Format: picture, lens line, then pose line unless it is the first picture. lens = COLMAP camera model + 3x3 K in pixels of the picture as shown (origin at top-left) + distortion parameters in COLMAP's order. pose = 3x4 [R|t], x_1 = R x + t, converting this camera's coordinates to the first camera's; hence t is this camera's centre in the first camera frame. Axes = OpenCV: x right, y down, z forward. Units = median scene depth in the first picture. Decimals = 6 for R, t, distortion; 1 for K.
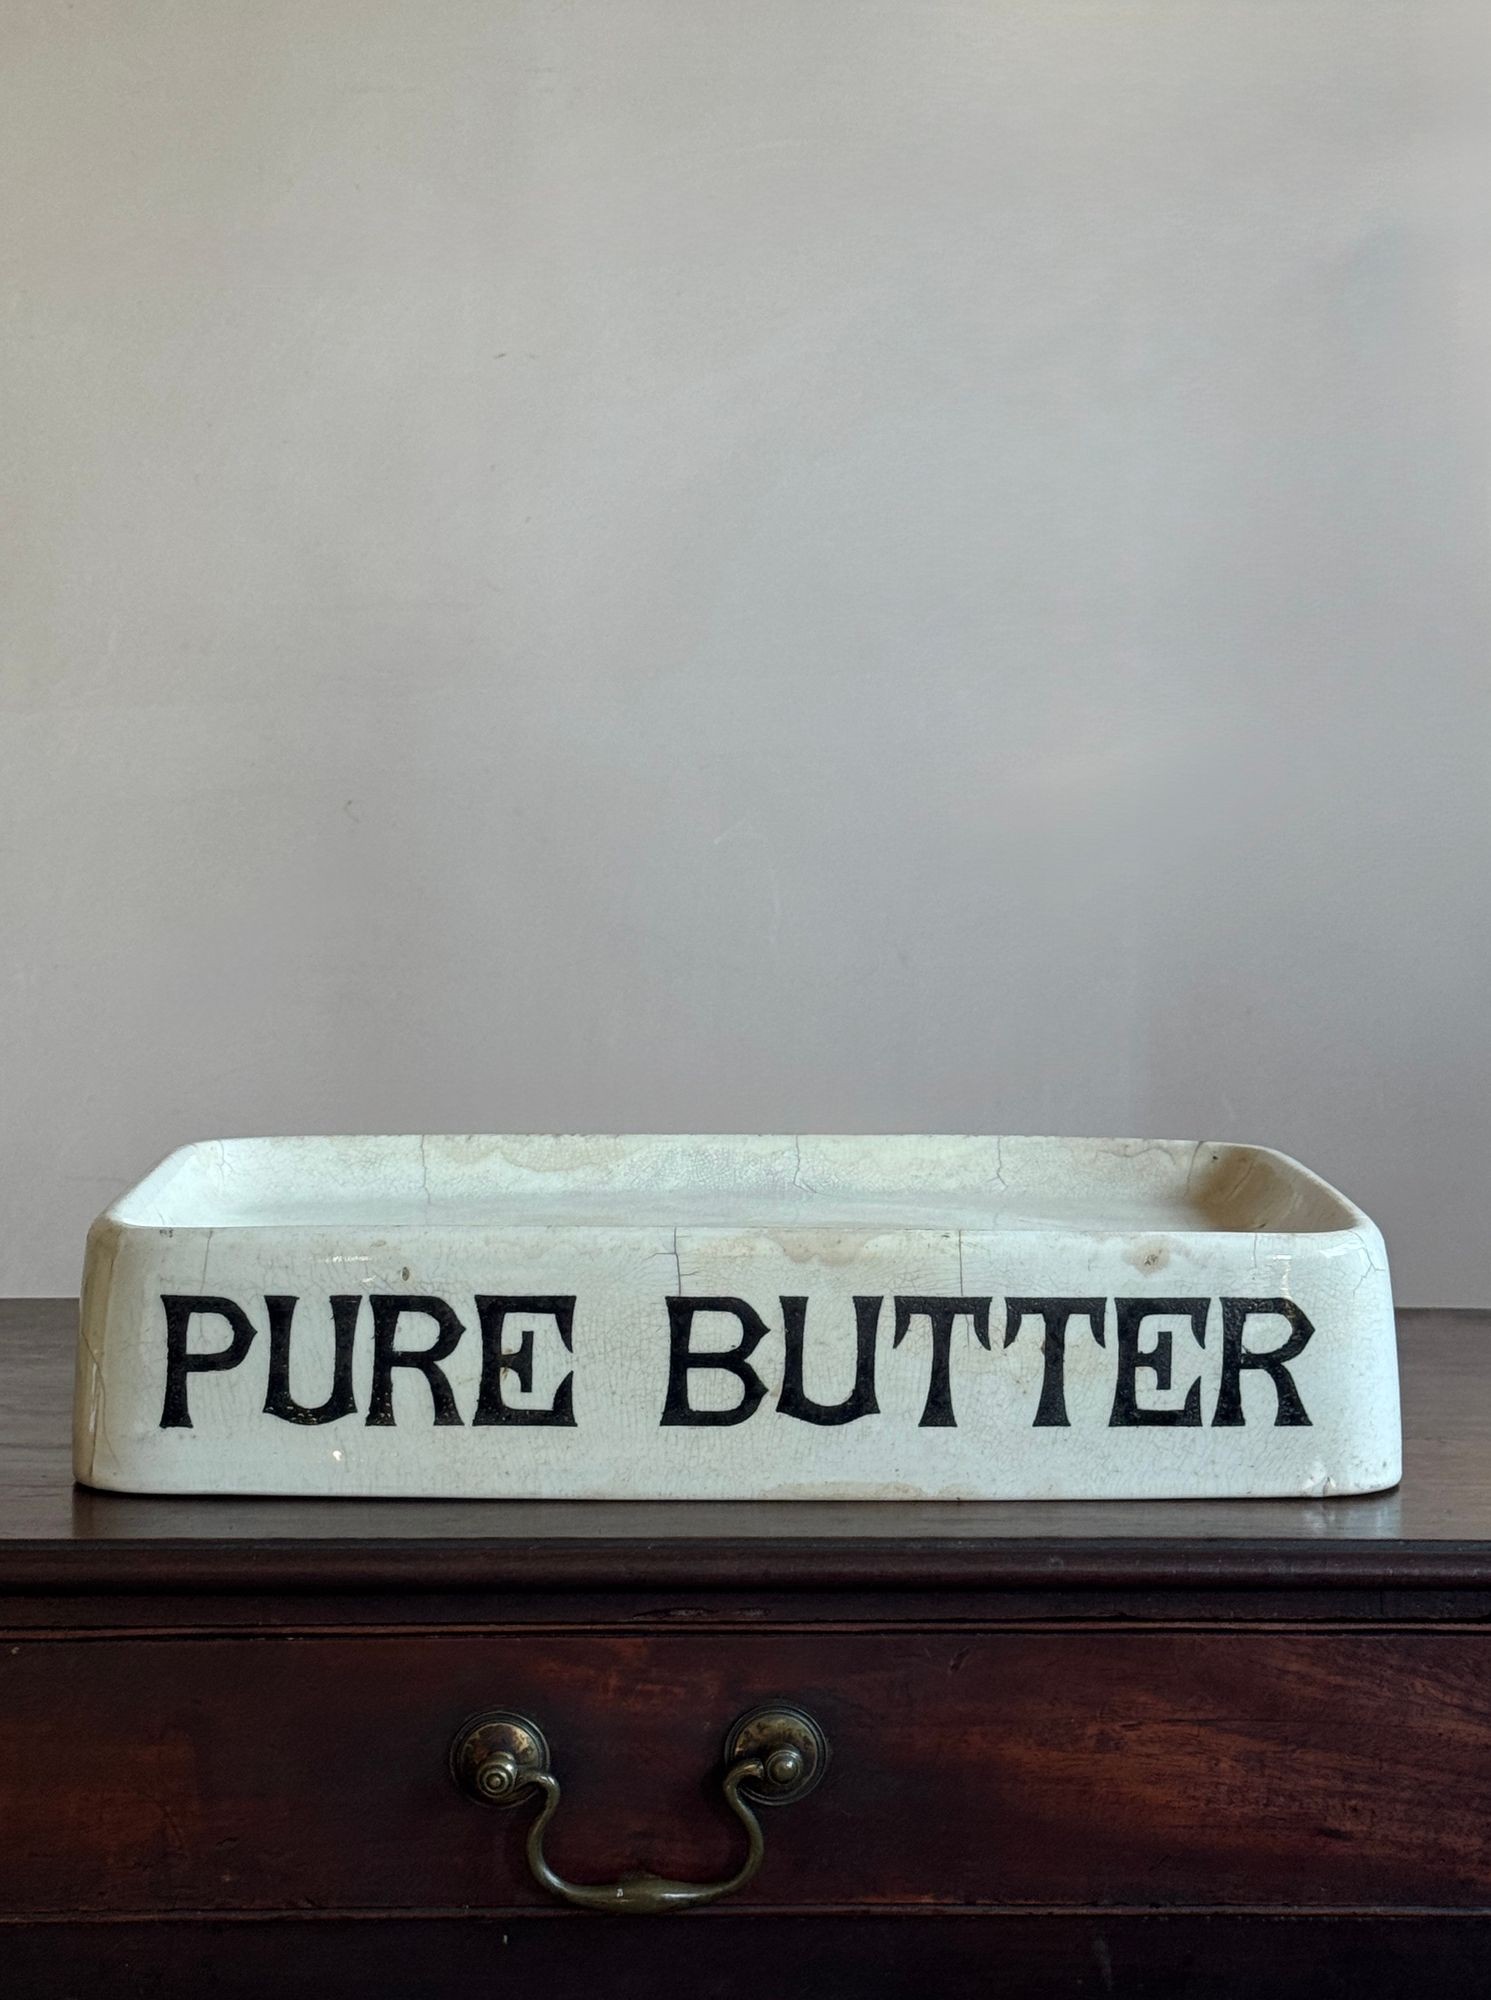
lens RADIAL K [[3724.6, 0, 737.9], [0, 3724.6, 994.8], [0, 0, 1]] dist [0.156649, 0.000000]
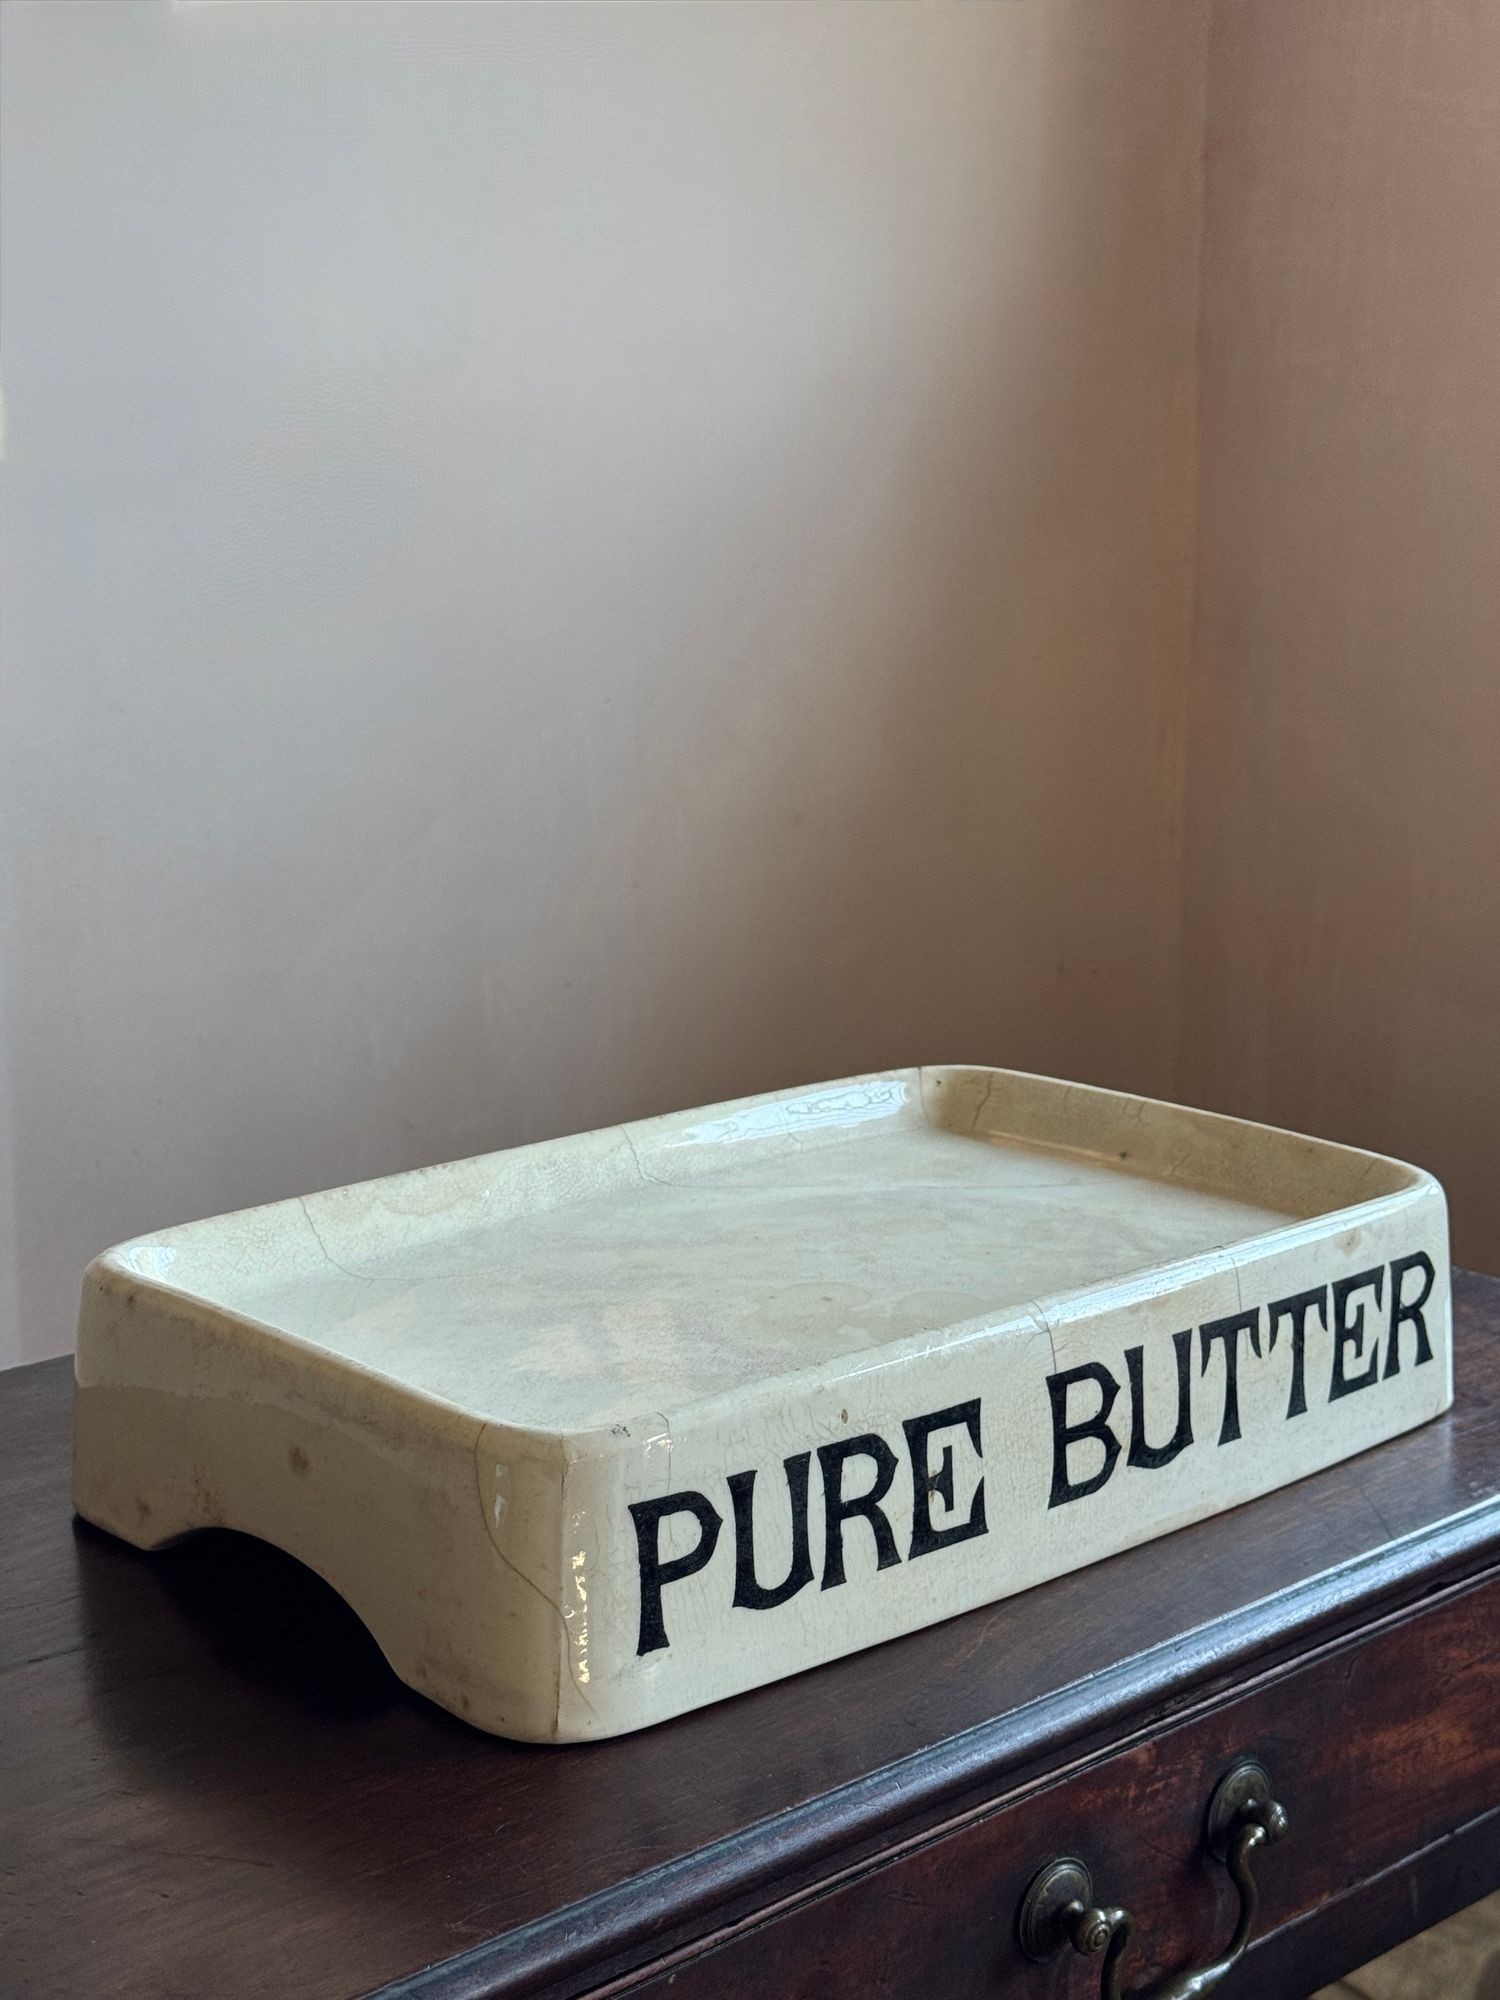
lens RADIAL K [[3004.8, 0, 737.0], [0, 3004.8, 996.2], [0, 0, 1]] dist [0.133819, 0.000000]
pose [[0.748896, -0.140225, 0.647682, -0.562155], [0.057002, 0.987365, 0.147857, -0.133140], [-0.660232, -0.073810, 0.747426, 0.482675]]
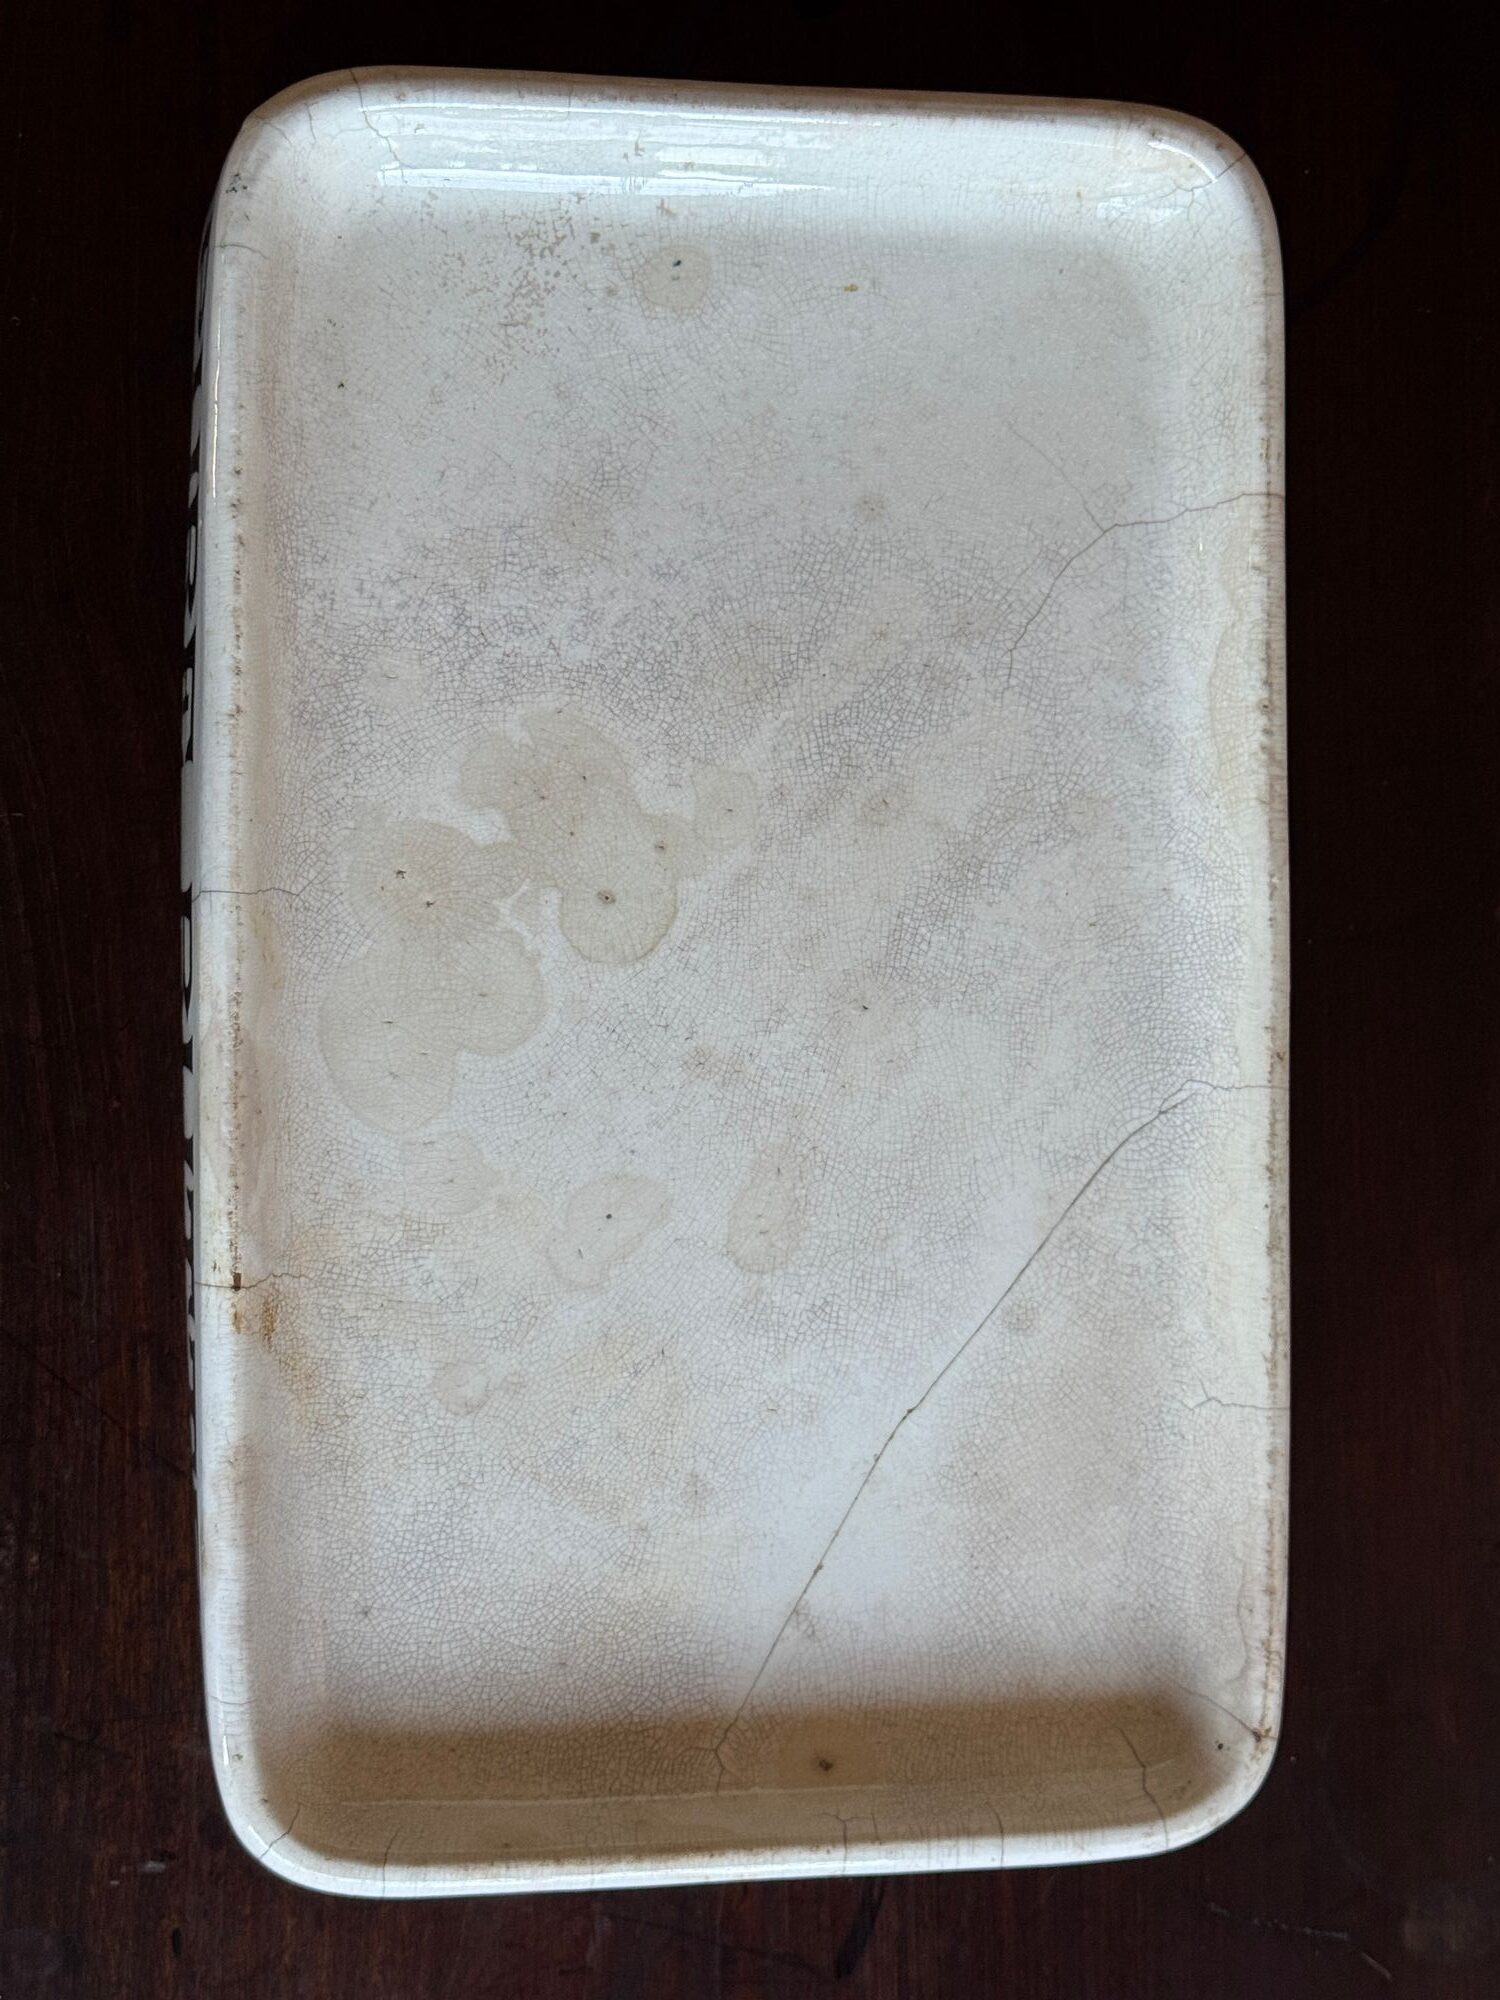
lens RADIAL K [[3004.8, 0, 751.7], [0, 3004.8, 1002.7], [0, 0, 1]] dist [0.133819, 0.000000]
pose [[-0.010163, 0.999789, -0.017837, 0.014095], [-0.245271, 0.014801, 0.969342, -0.527514], [0.969401, 0.014226, 0.245069, 0.959025]]
